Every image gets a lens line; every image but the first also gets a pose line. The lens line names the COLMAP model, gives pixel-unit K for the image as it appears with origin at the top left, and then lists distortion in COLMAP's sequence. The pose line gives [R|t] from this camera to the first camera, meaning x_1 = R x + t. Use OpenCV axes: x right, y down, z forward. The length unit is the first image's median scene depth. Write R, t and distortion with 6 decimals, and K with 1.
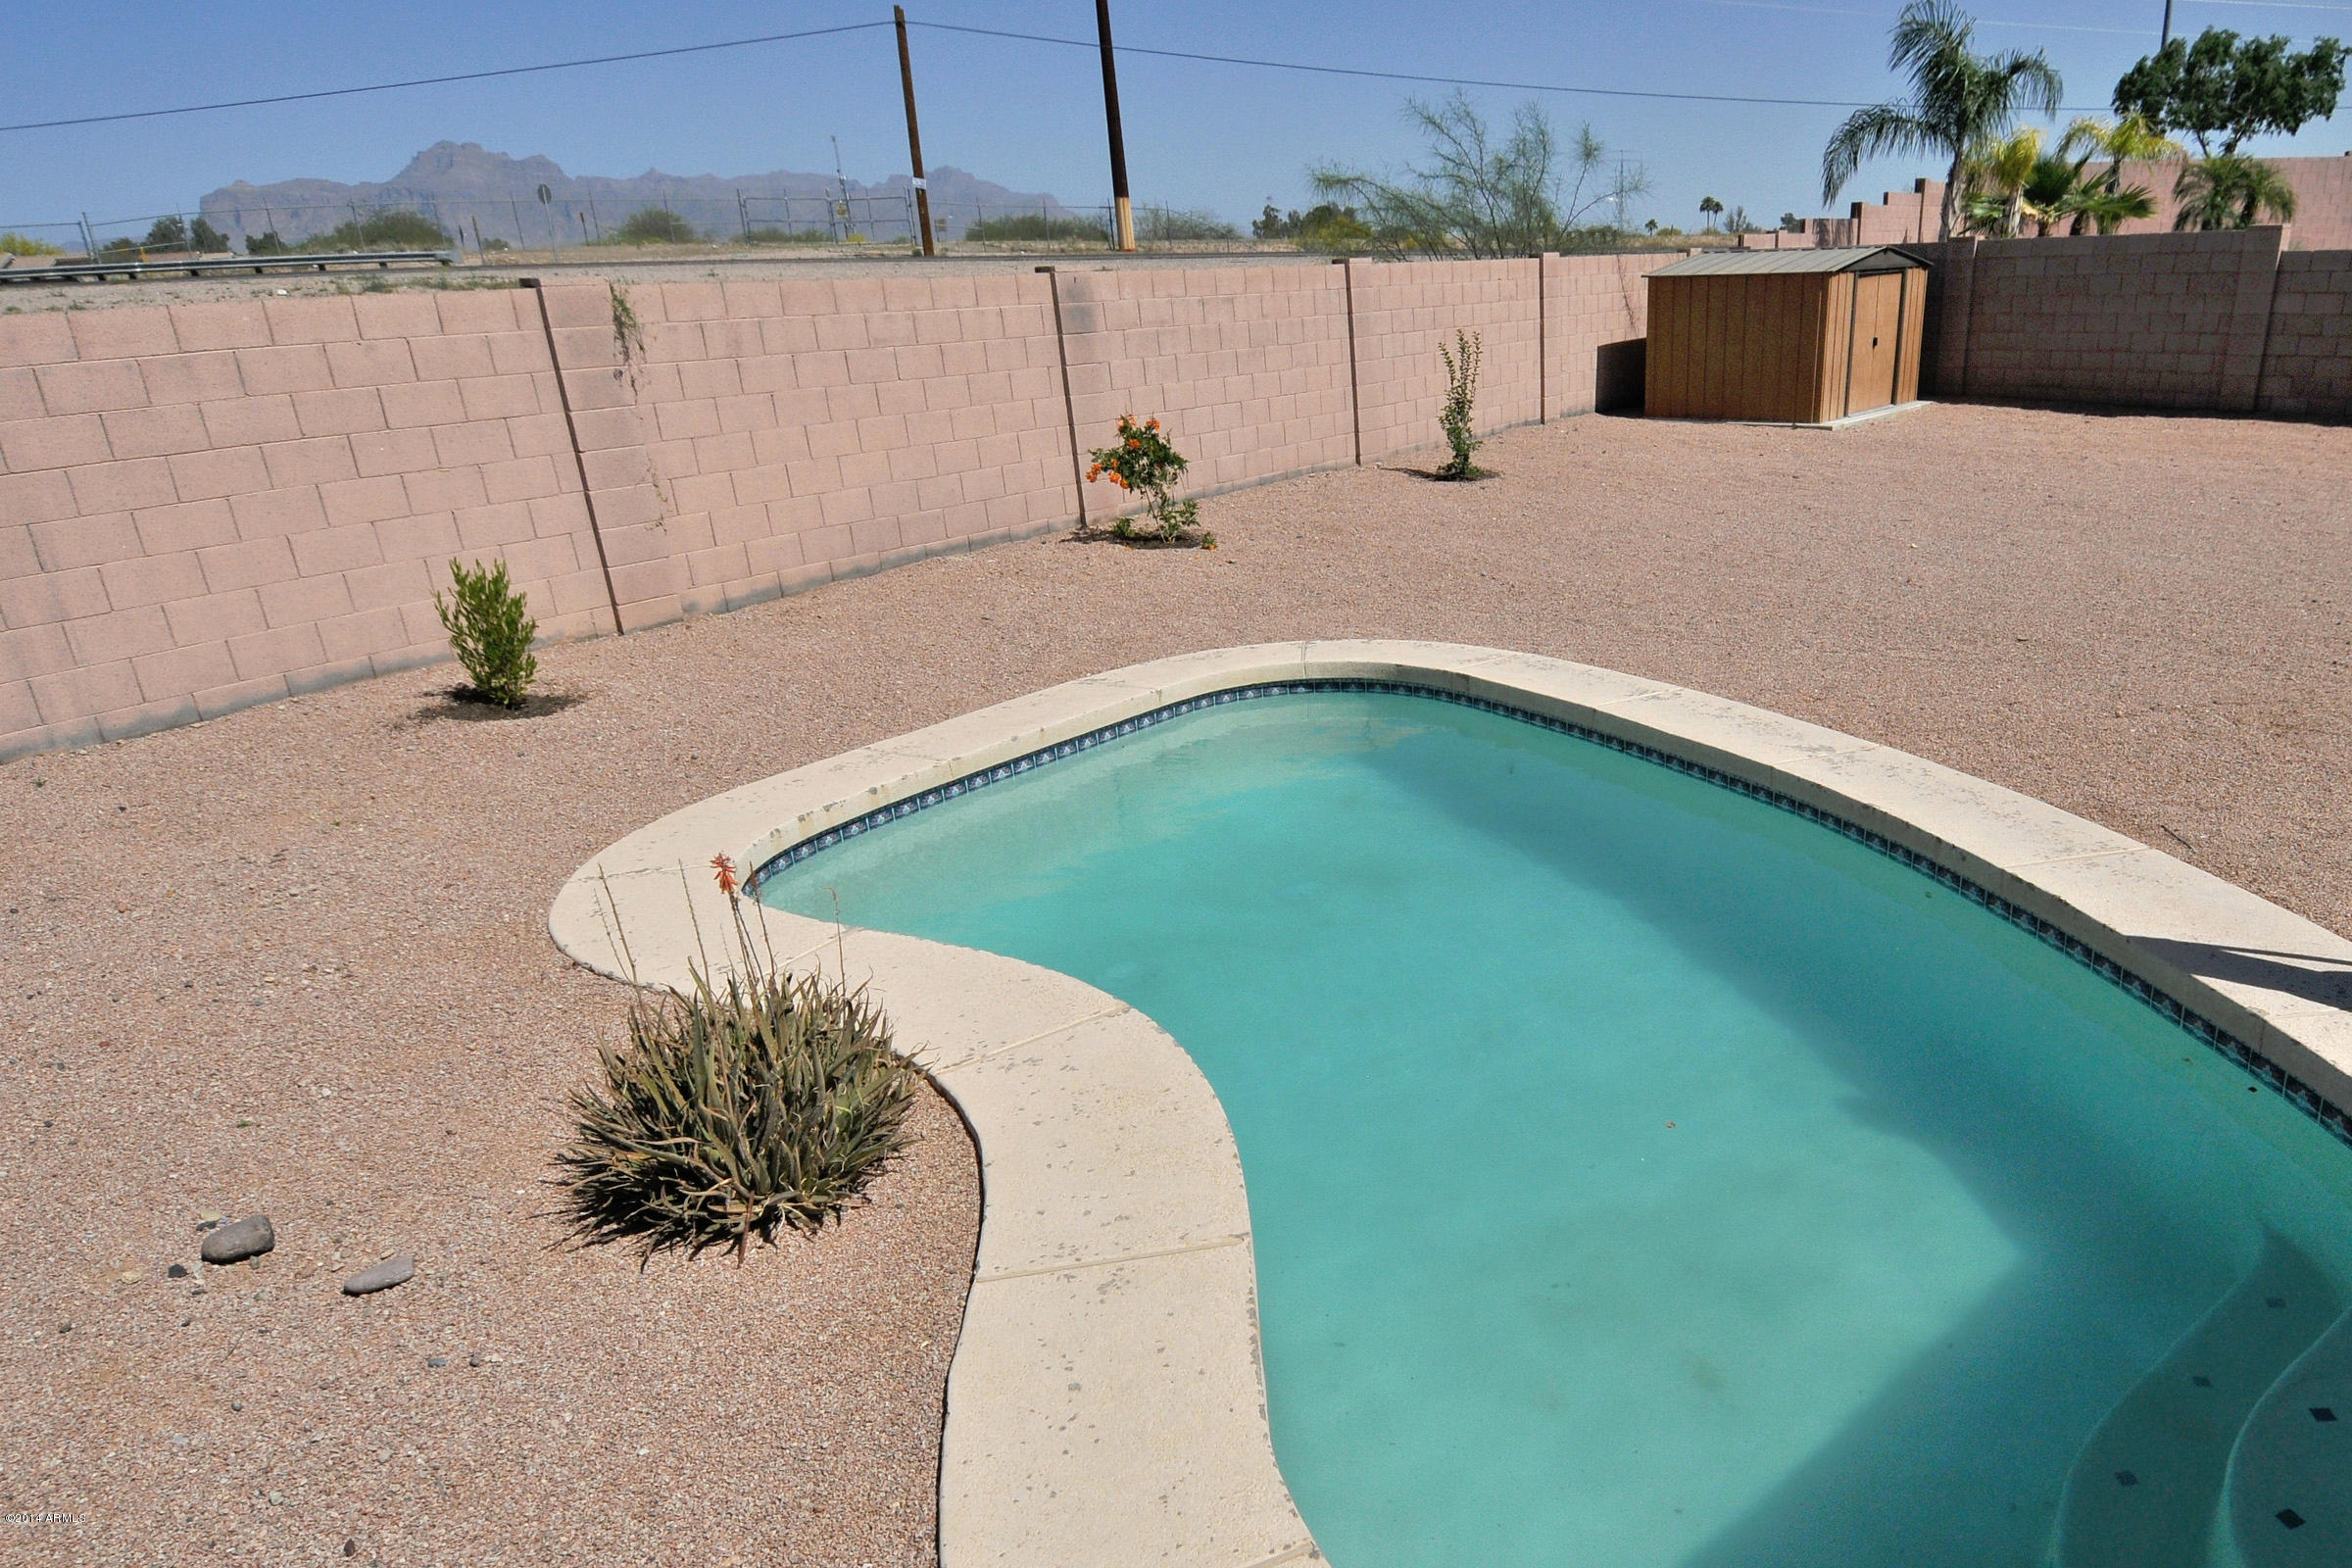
lens RADIAL K [[1610.9, 0, 1453.4], [0, 1610.9, 966.1], [0, 0, 1]] dist [0.056030, -0.065110]
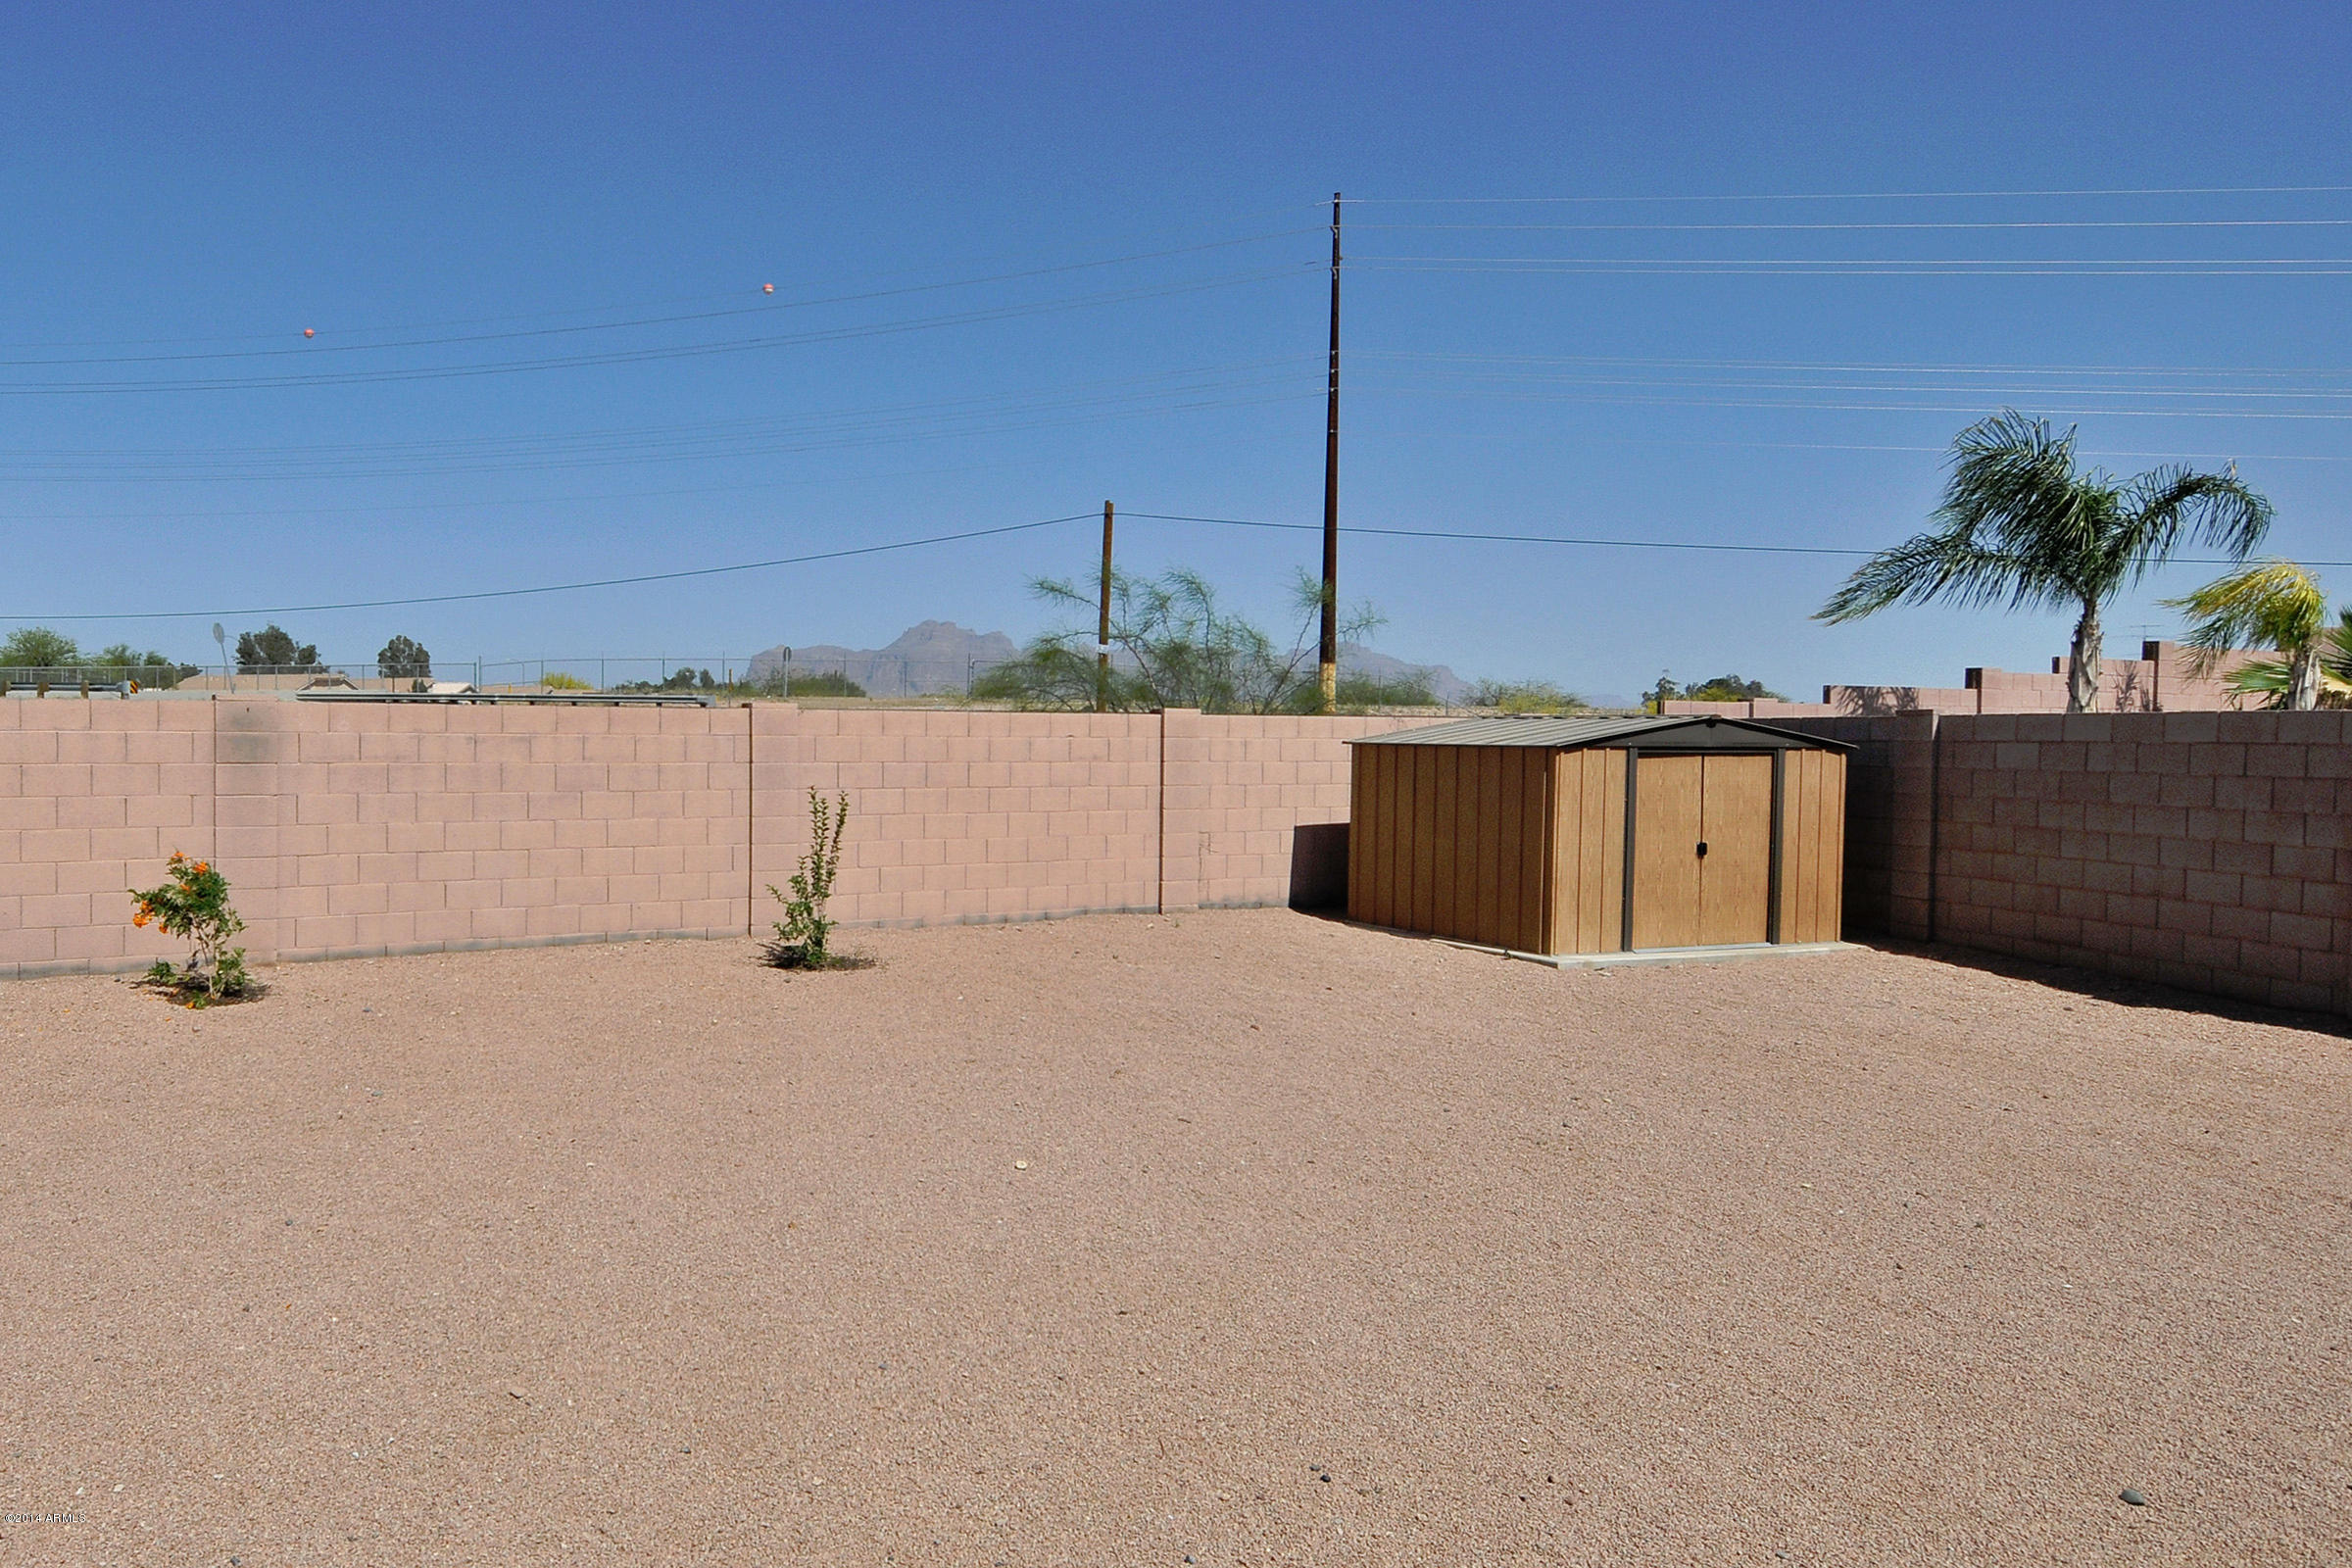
lens RADIAL K [[1663.9, 0, 771.5], [0, 1663.9, 785.5], [0, 0, 1]] dist [0.067439, -0.070400]
pose [[0.822394, 0.054376, -0.566314, 0.455503], [-0.255754, 0.924504, -0.282635, -0.162014], [0.508191, 0.377274, 0.774213, 0.370336]]
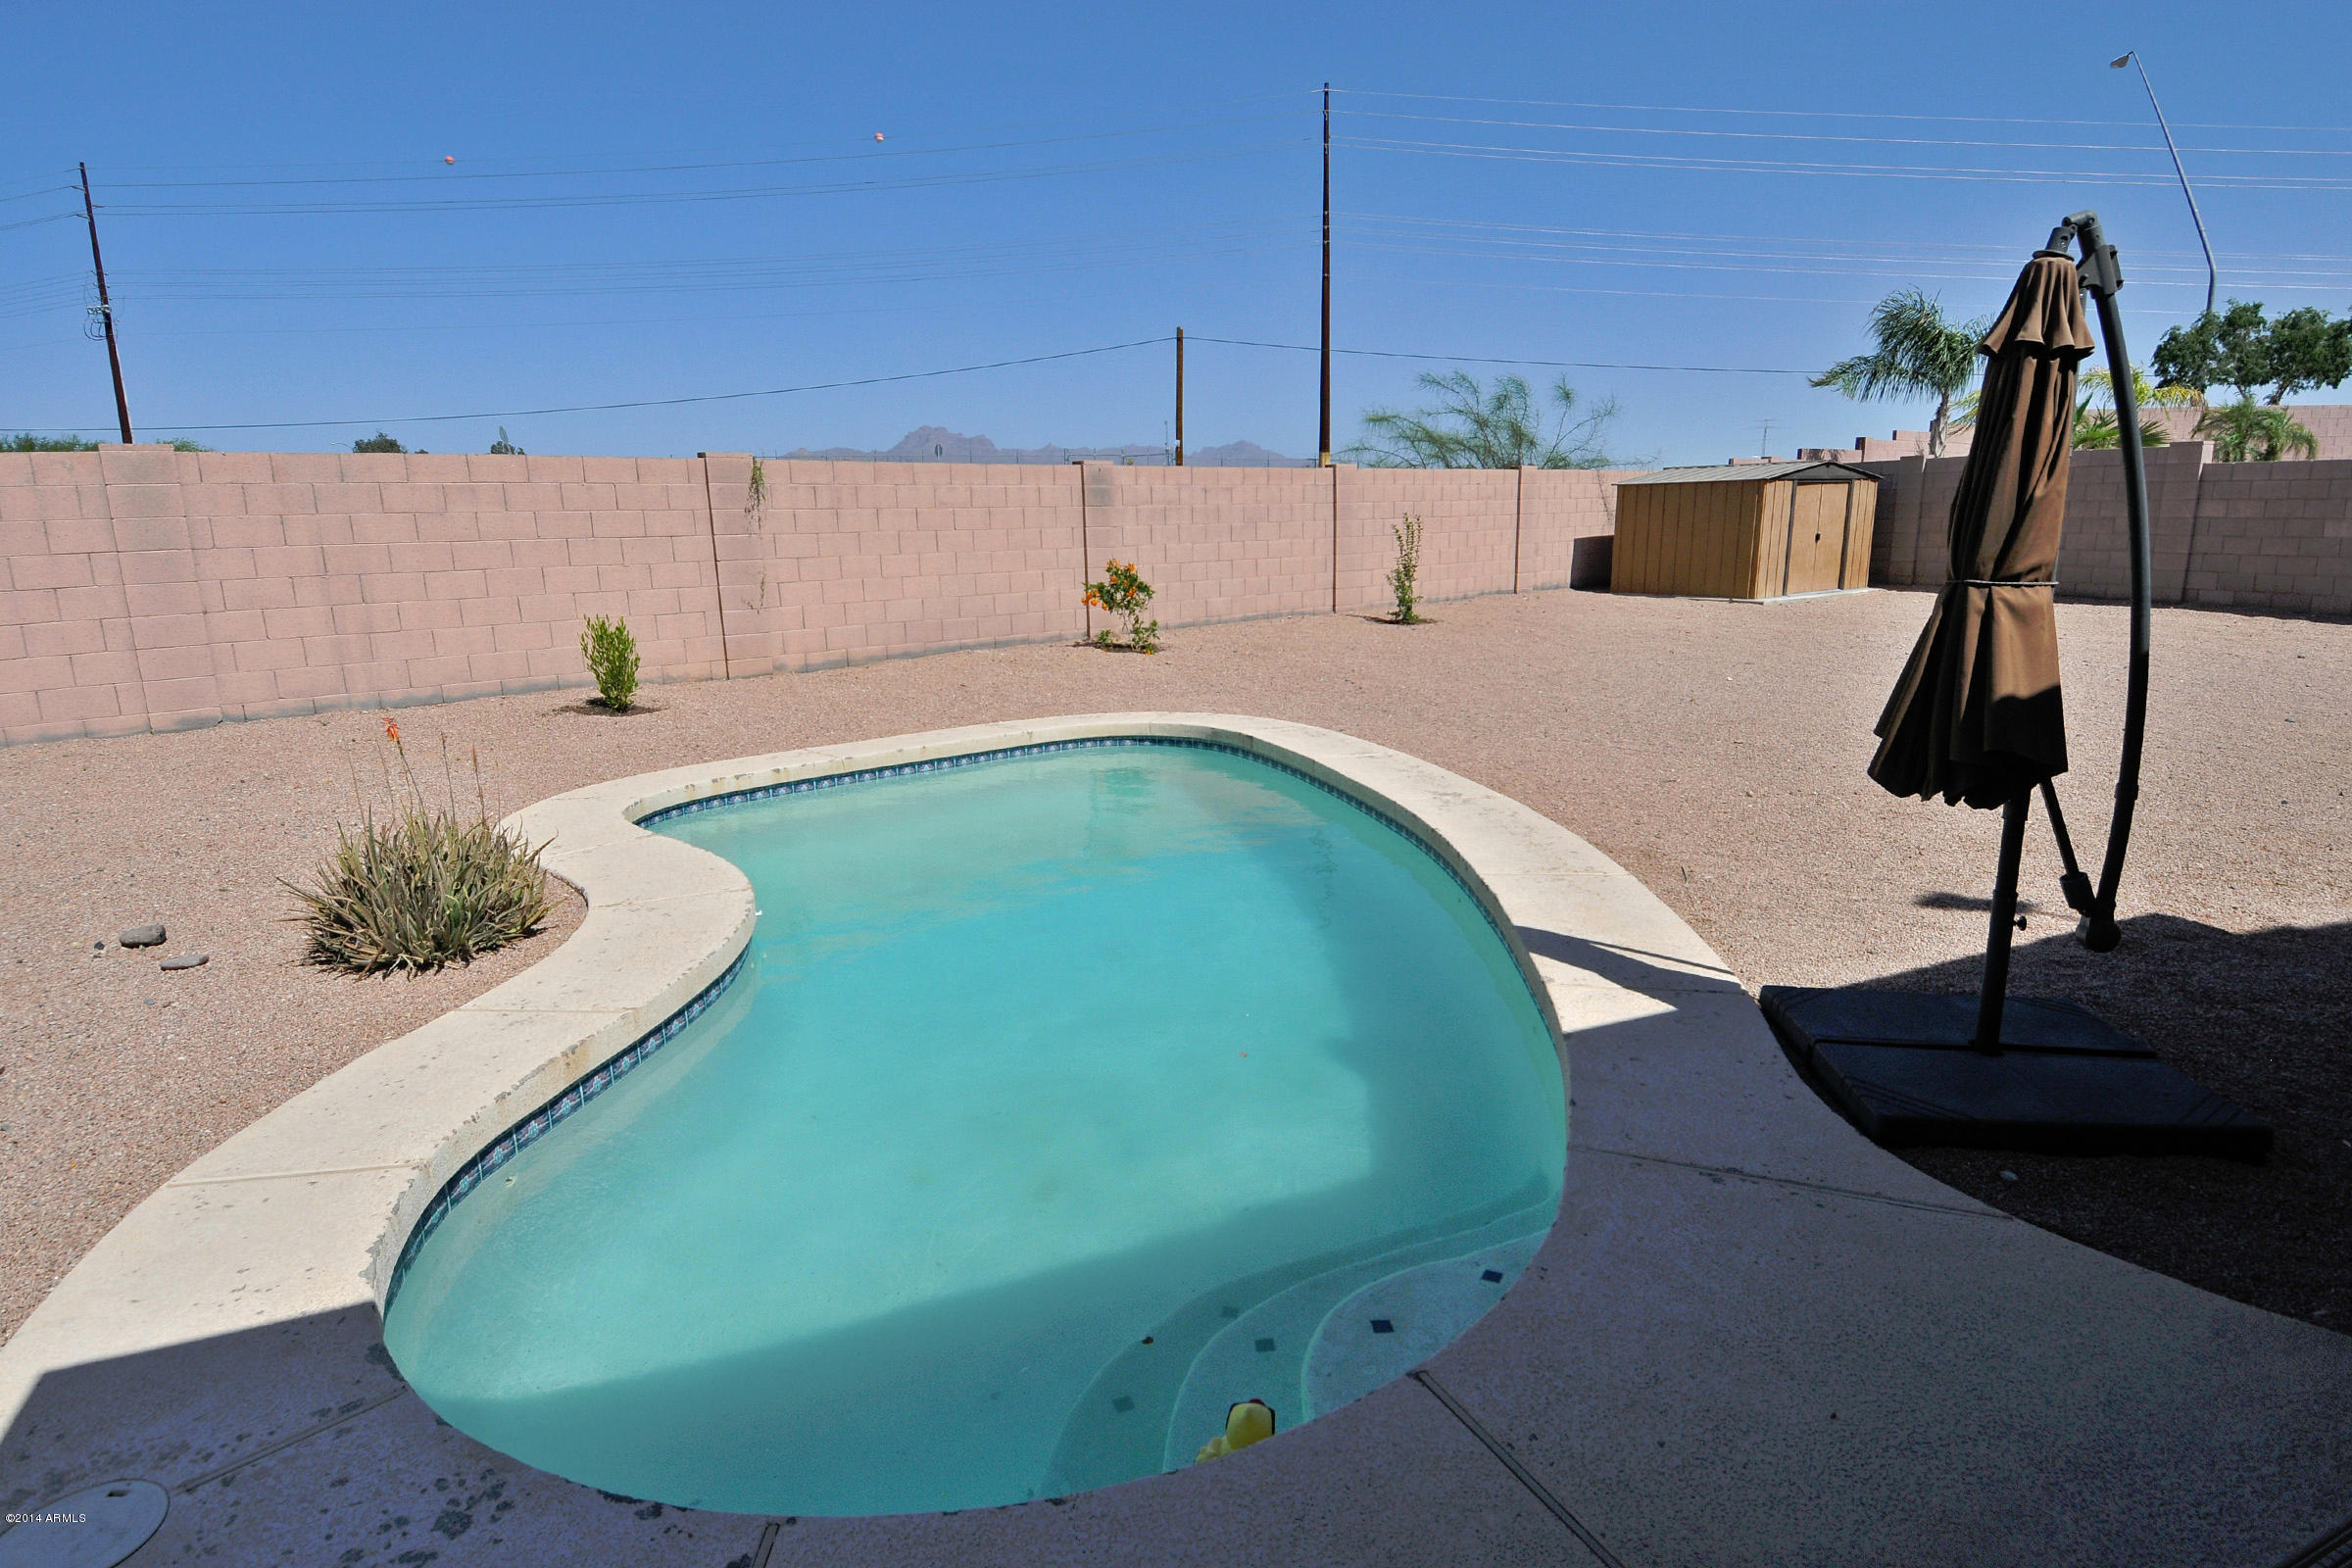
lens RADIAL K [[1289.8, 0, 1171.4], [0, 1289.8, 803.2], [0, 0, 1]] dist [0.057267, -0.061593]
pose [[0.946978, 0.079915, -0.311202, 0.169641], [-0.135183, 0.977772, -0.160273, 0.029256], [0.291476, 0.193844, 0.936732, 0.013658]]
